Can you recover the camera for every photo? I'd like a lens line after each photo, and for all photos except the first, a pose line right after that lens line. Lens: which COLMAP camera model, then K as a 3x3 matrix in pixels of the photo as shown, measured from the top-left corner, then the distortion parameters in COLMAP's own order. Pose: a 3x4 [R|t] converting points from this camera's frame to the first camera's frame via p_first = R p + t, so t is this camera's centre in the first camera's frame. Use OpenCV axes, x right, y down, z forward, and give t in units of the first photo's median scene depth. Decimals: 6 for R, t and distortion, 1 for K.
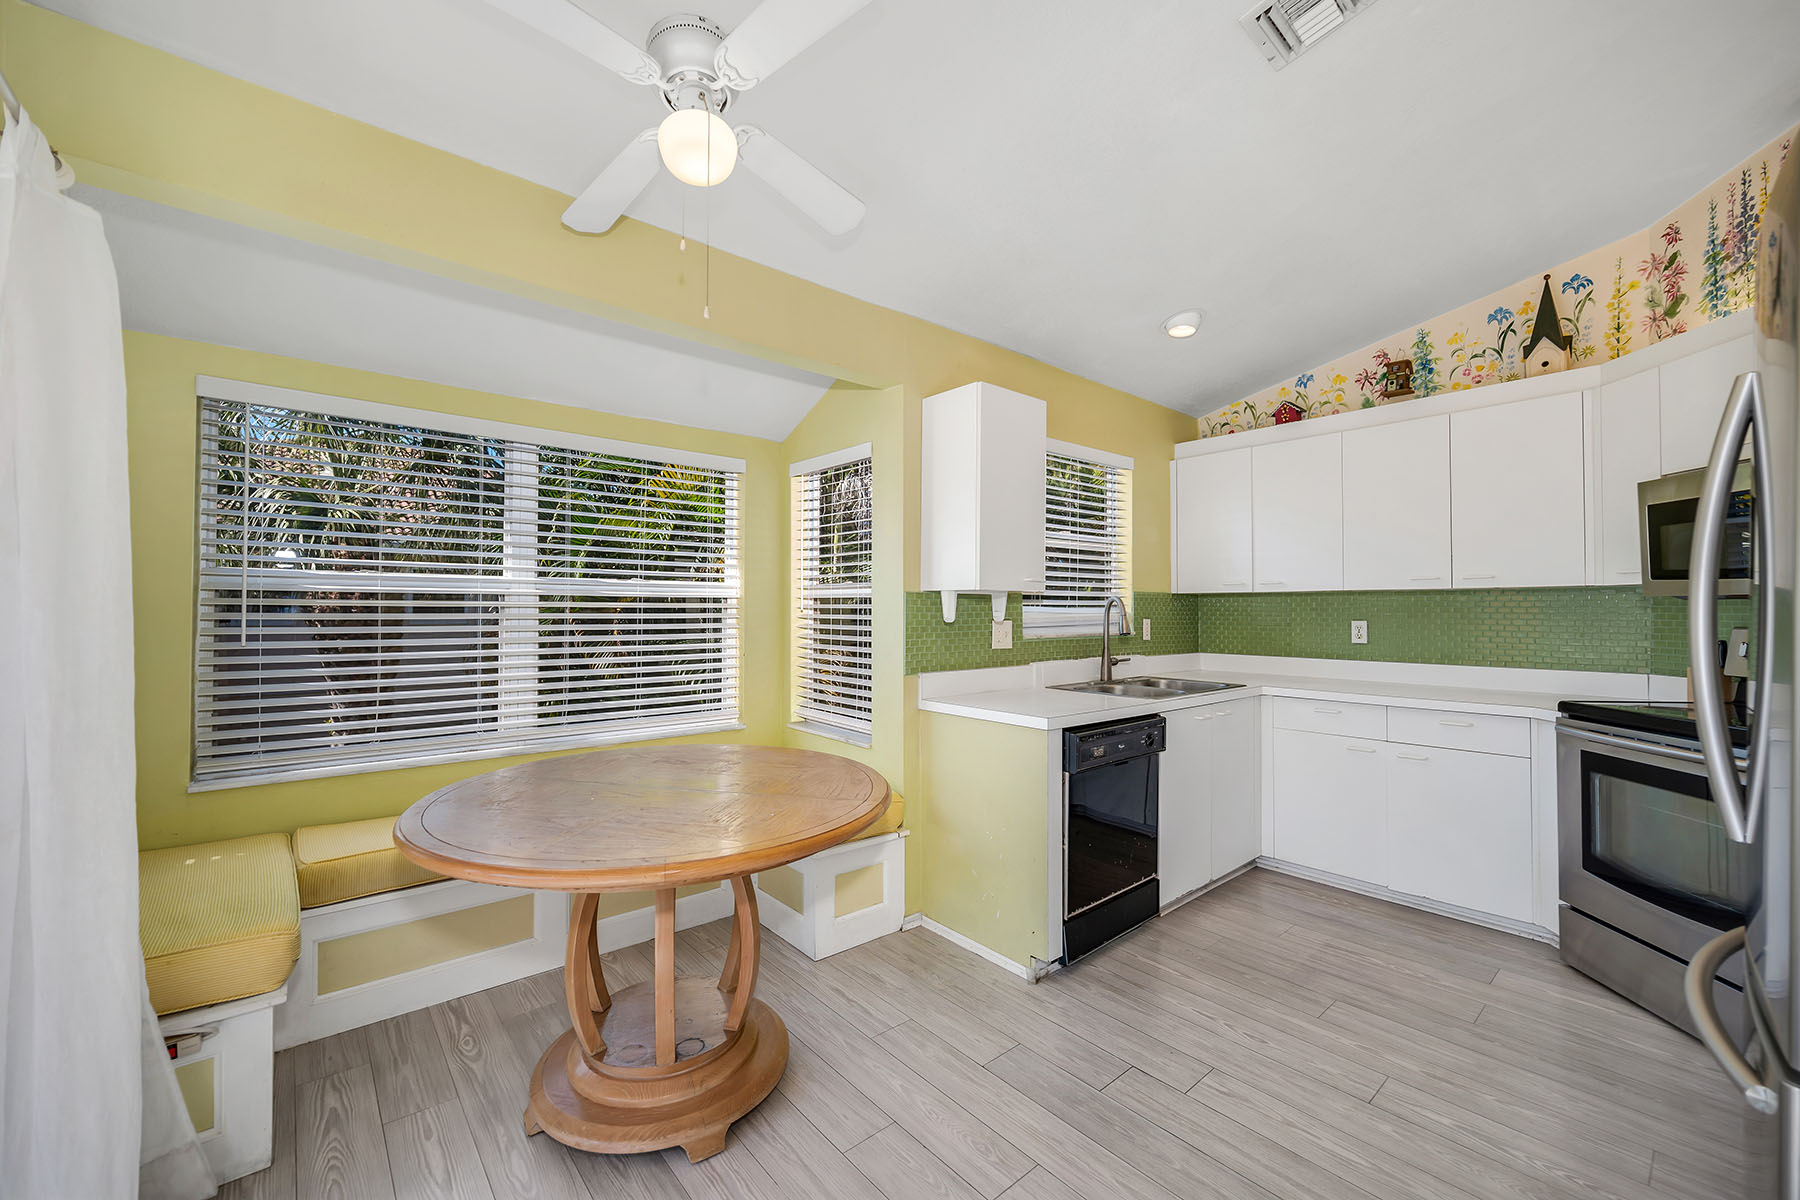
lens RADIAL K [[722.4, 0, 909.4], [0, 722.4, 601.0], [0, 0, 1]] dist [0.003825, 0.000780]
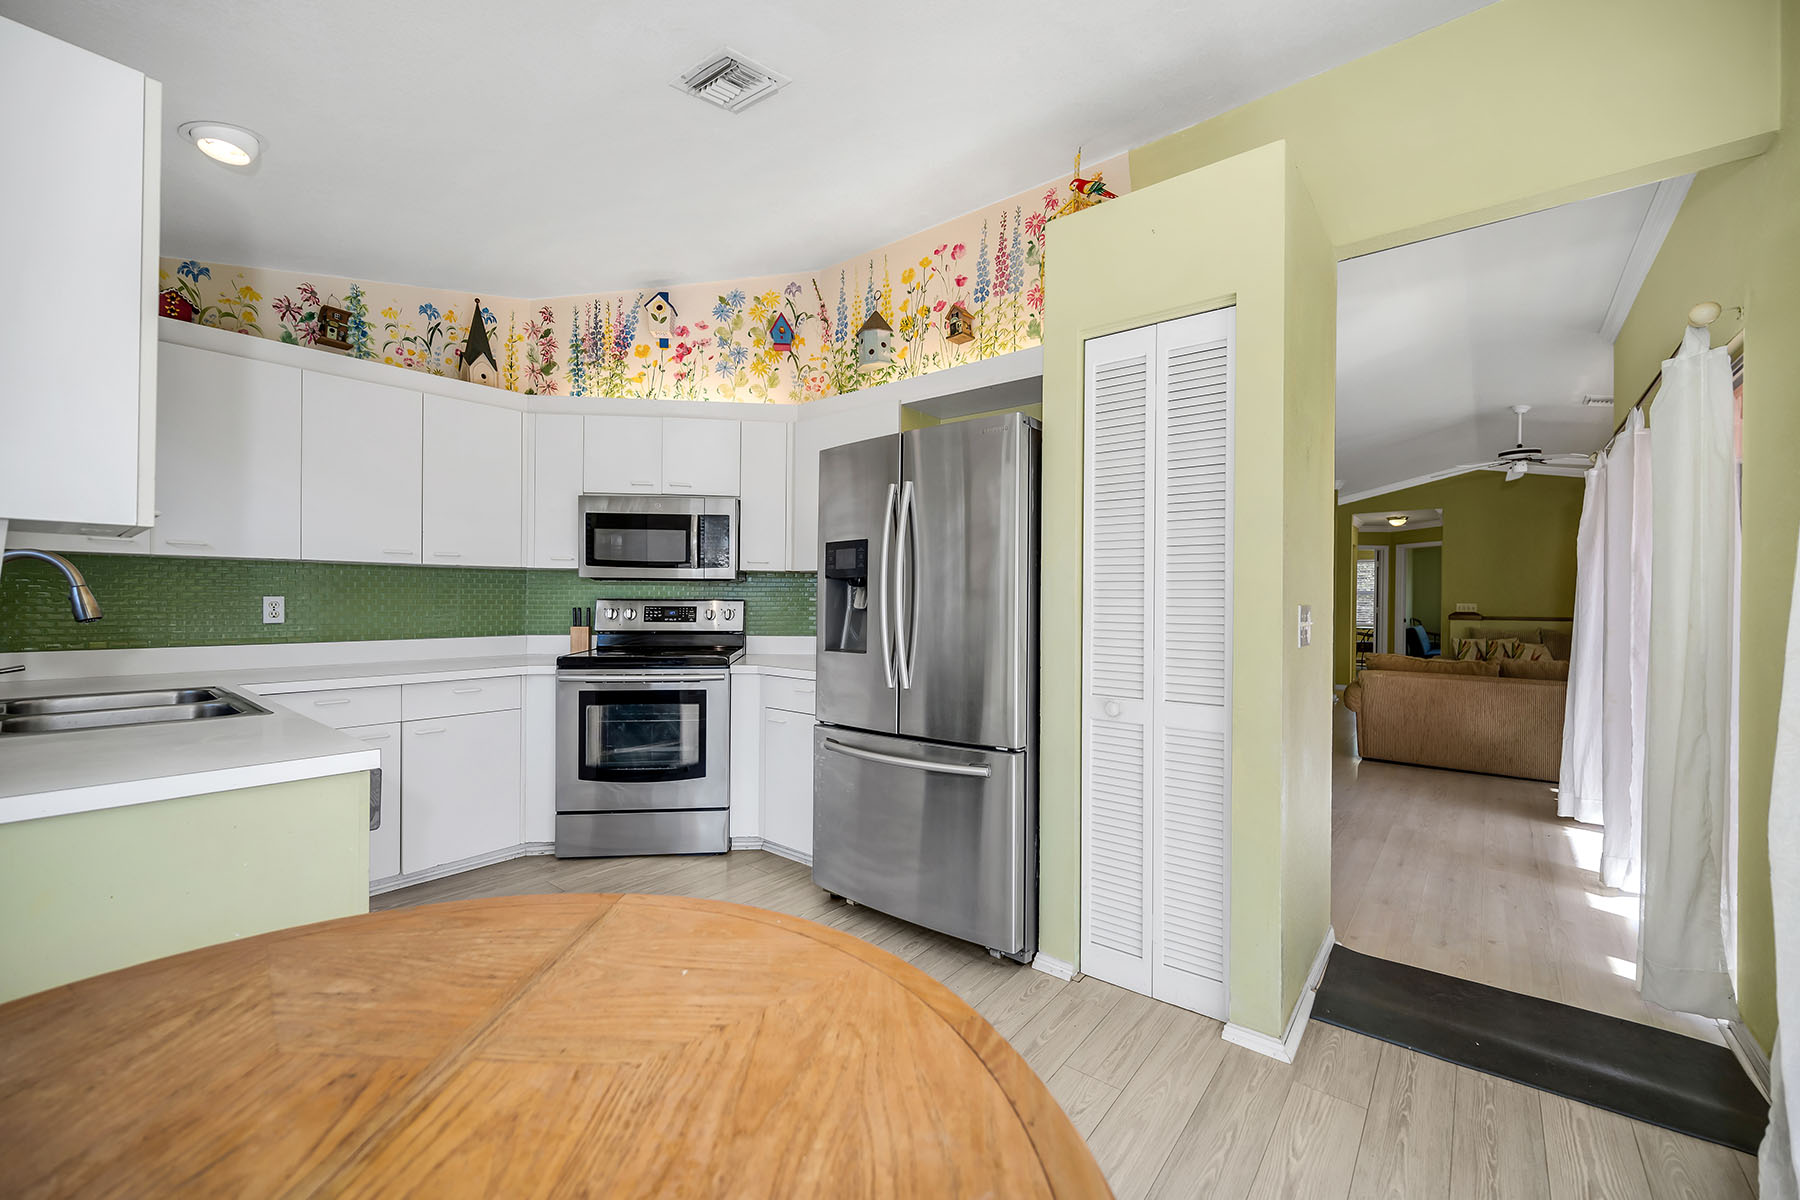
lens RADIAL K [[722.4, 0, 903.5], [0, 722.4, 602.0], [0, 0, 1]] dist [0.003825, 0.000780]
pose [[-0.174422, -0.008768, 0.984632, -0.407987], [-0.020555, 0.999775, 0.005262, 0.018484], [-0.984456, -0.019321, -0.174563, 0.542565]]
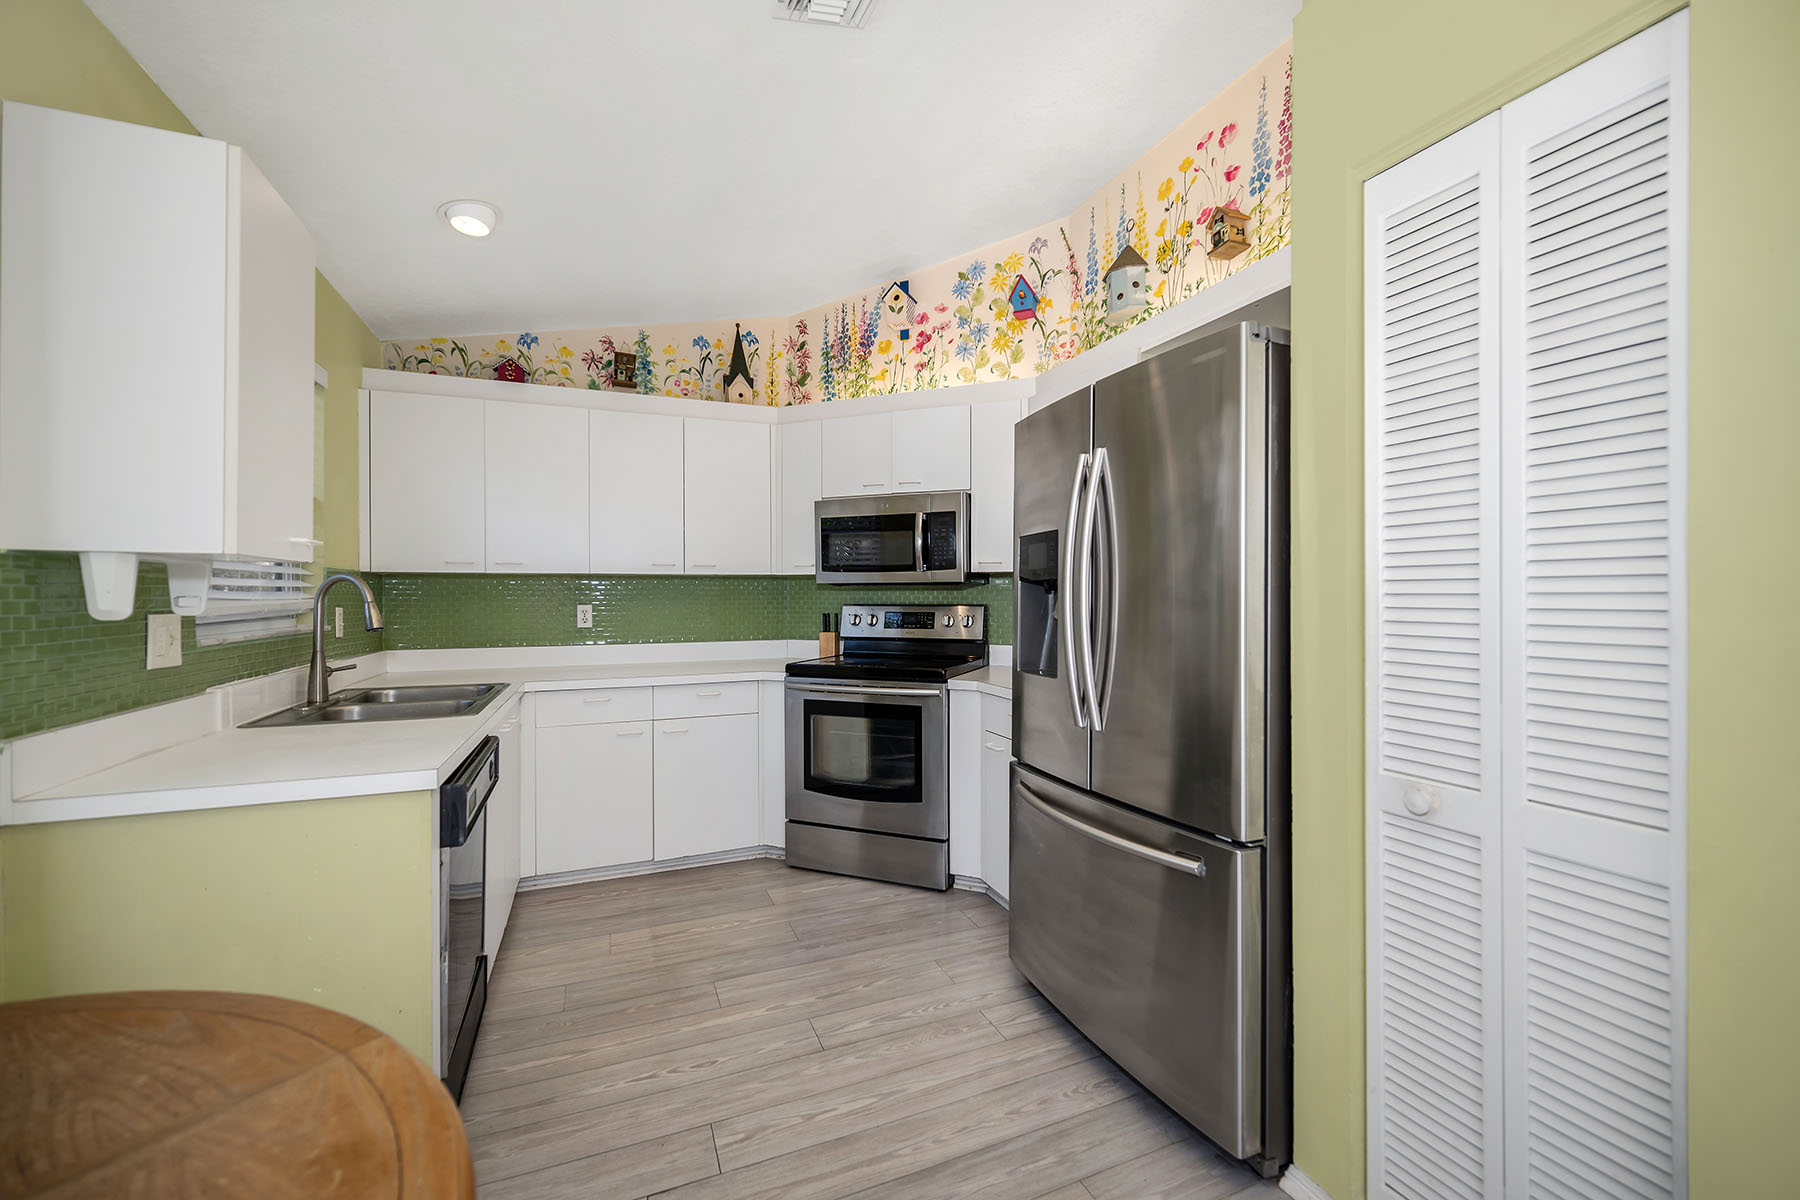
lens RADIAL K [[722.4, 0, 900.9], [0, 722.4, 598.0], [0, 0, 1]] dist [0.003825, 0.000780]
pose [[0.318406, -0.006717, 0.947931, -0.217144], [-0.009343, 0.999904, 0.010224, 0.005201], [-0.947908, -0.012112, 0.318313, 0.350888]]
